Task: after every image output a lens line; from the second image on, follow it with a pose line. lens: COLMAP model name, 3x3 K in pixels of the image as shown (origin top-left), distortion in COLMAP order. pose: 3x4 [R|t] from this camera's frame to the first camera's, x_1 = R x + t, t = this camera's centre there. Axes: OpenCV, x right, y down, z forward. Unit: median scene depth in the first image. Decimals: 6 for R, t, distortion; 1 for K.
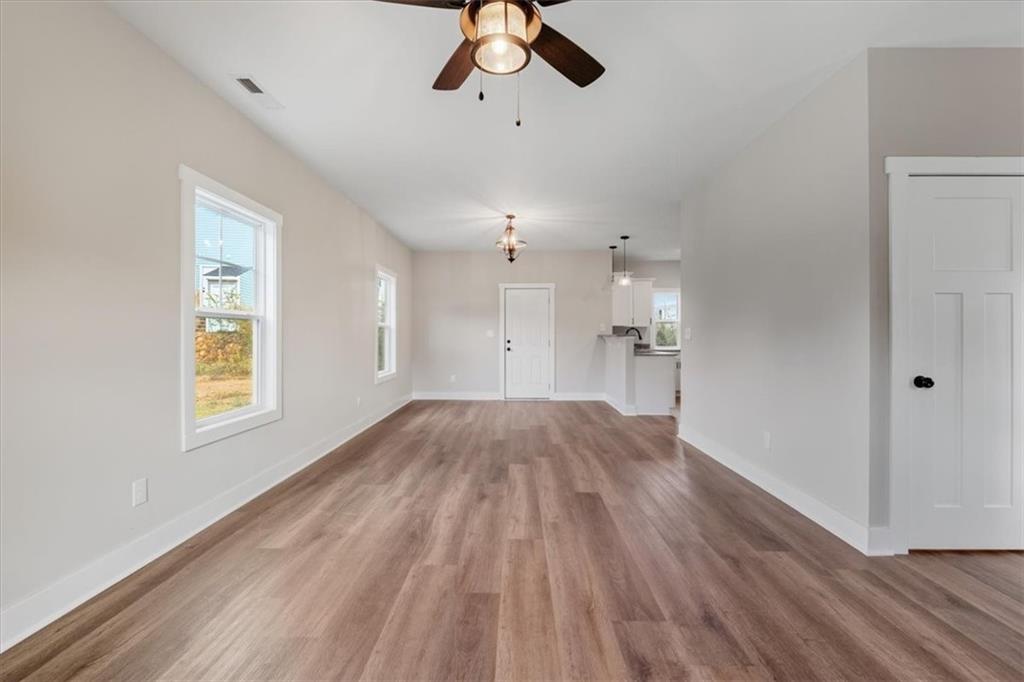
lens RADIAL K [[450.8, 0, 513.0], [0, 450.8, 335.0], [0, 0, 1]] dist [-0.003190, -0.000529]
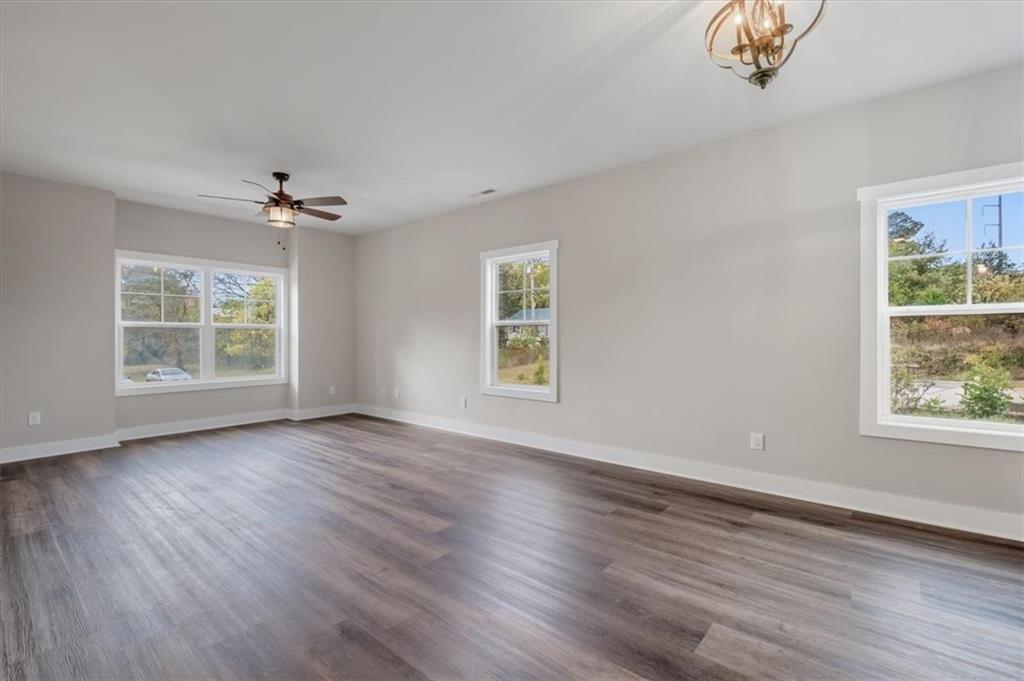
lens RADIAL K [[445.1, 0, 522.5], [0, 445.1, 339.4], [0, 0, 1]] dist [-0.001802, 0.000073]
pose [[-0.622295, 0.006417, -0.782757, 0.574369], [0.001244, 0.999973, 0.007209, -0.000051], [0.782782, 0.003513, -0.622286, 1.902477]]
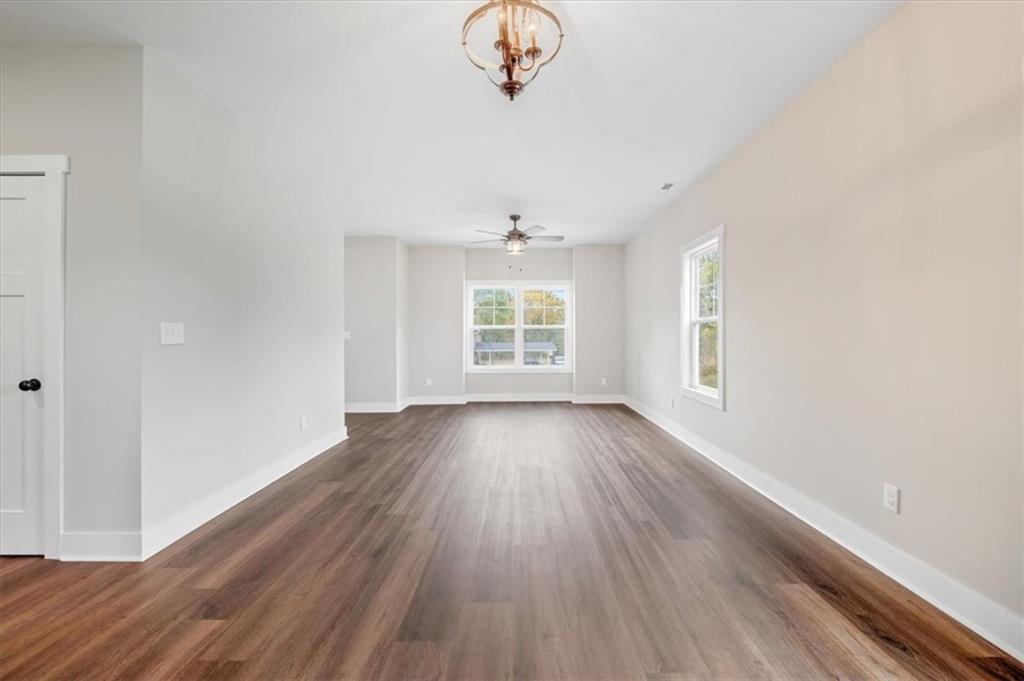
lens RADIAL K [[450.8, 0, 513.0], [0, 450.8, 334.5], [0, 0, 1]] dist [-0.003190, -0.000529]
pose [[-0.999934, 0.004870, -0.010394, -0.001335], [0.004896, 0.999985, -0.002526, 0.000975], [0.010382, -0.002577, -0.999943, 2.349760]]
